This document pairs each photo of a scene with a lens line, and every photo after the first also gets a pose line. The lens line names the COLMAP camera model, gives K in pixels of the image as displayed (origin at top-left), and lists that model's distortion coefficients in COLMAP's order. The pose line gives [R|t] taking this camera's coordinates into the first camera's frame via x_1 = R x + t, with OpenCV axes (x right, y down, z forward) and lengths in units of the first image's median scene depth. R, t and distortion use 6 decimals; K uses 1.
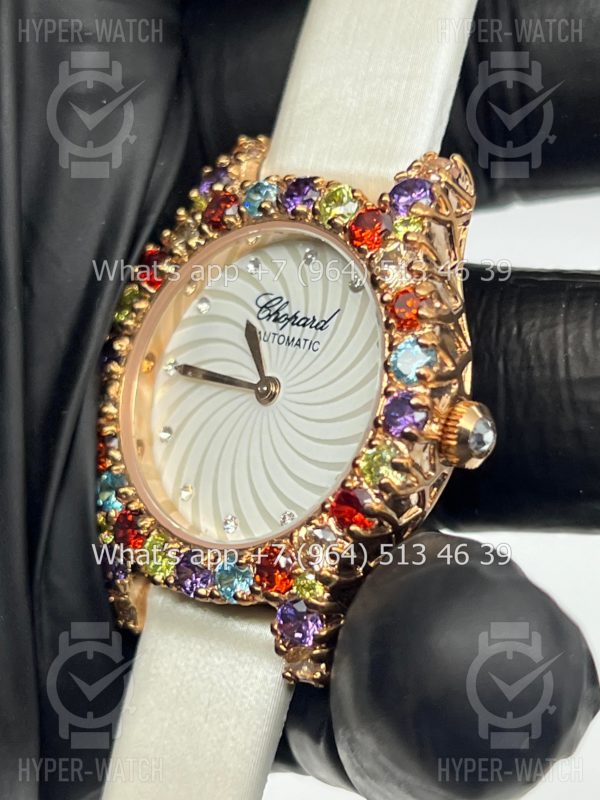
lens RADIAL K [[1867.7, 0, 302.3], [0, 1867.7, 432.7], [0, 0, 1]] dist [0.078893, 0.312782]
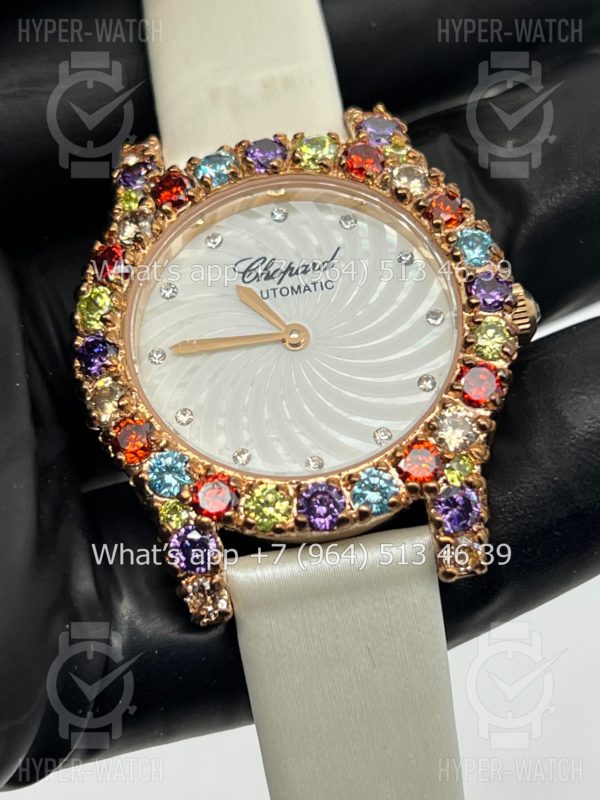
lens RADIAL K [[1867.7, 0, 302.3], [0, 1867.7, 432.7], [0, 0, 1]] dist [0.078893, 0.312782]
pose [[0.741406, -0.134406, 0.657459, -0.678168], [0.316021, 0.934226, -0.165384, 0.191424], [-0.591987, 0.330388, 0.735116, 0.277668]]
